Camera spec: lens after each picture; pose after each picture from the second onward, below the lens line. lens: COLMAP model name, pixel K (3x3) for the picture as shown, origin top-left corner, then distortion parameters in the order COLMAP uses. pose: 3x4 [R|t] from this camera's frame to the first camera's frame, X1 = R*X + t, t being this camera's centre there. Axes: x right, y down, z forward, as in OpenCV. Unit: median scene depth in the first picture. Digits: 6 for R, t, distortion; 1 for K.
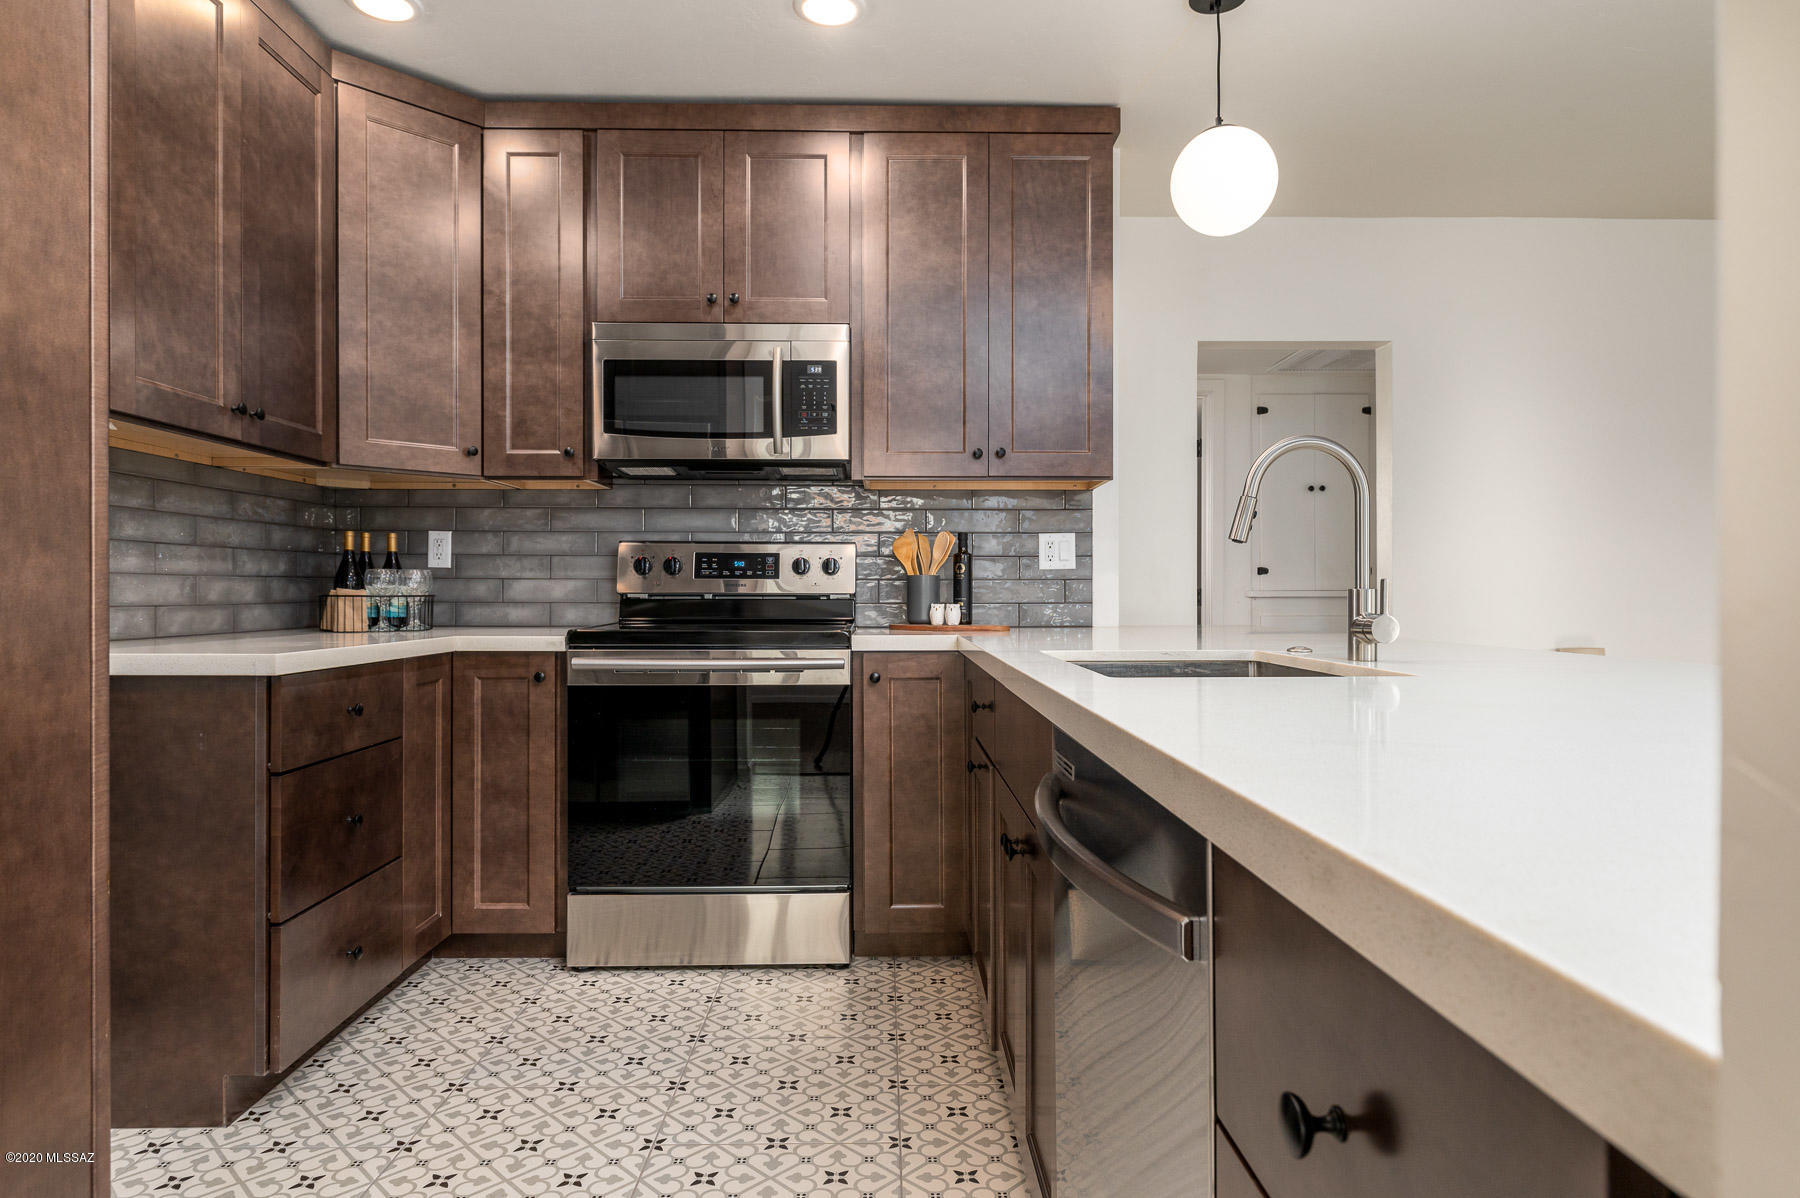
lens RADIAL K [[1036.9, 0, 898.2], [0, 1036.9, 591.7], [0, 0, 1]] dist [-0.000907, 0.000309]
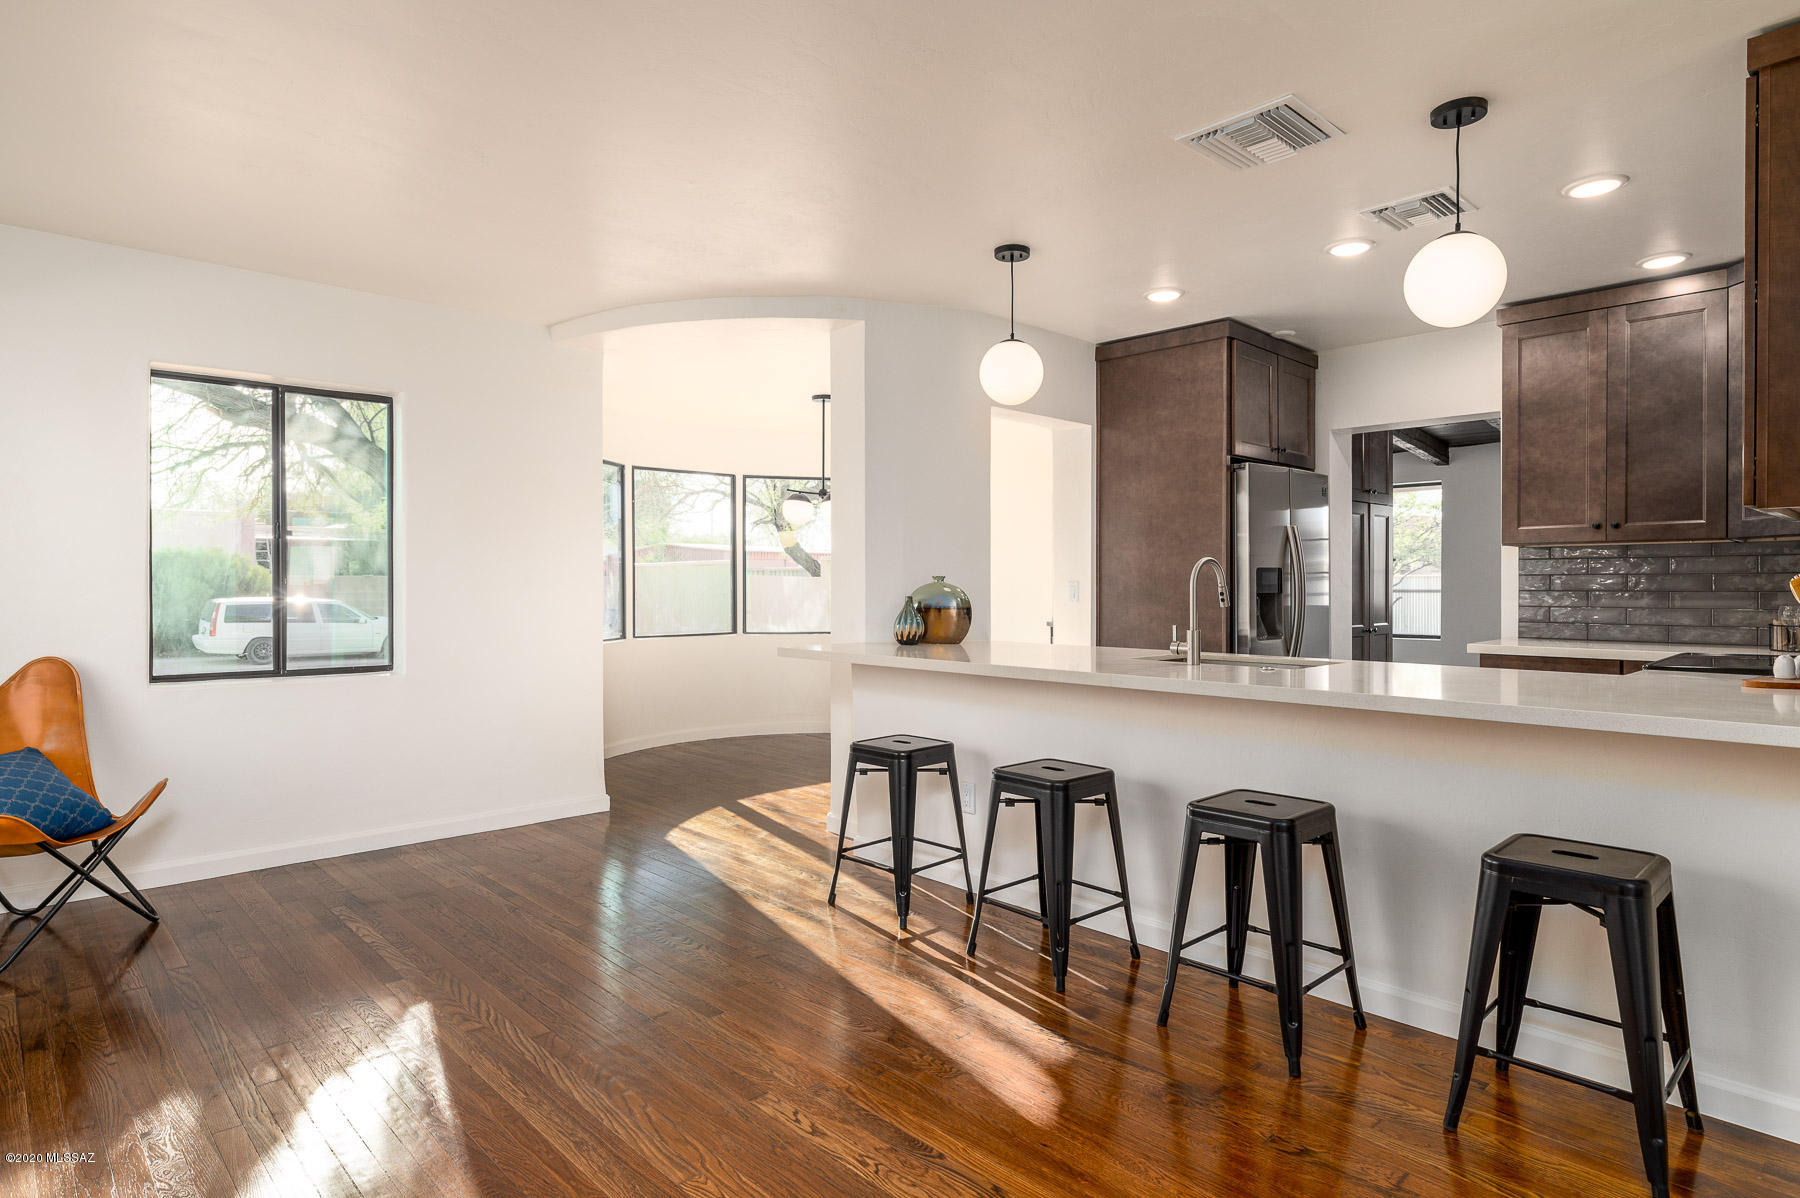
lens RADIAL K [[985.5, 0, 898.2], [0, 985.5, 593.1], [0, 0, 1]] dist [-0.007242, 0.001066]
pose [[-0.743639, 0.009393, -0.668515, 1.213558], [0.003927, 0.999945, 0.009681, -0.054654], [0.668570, 0.004574, -0.743636, 1.137645]]
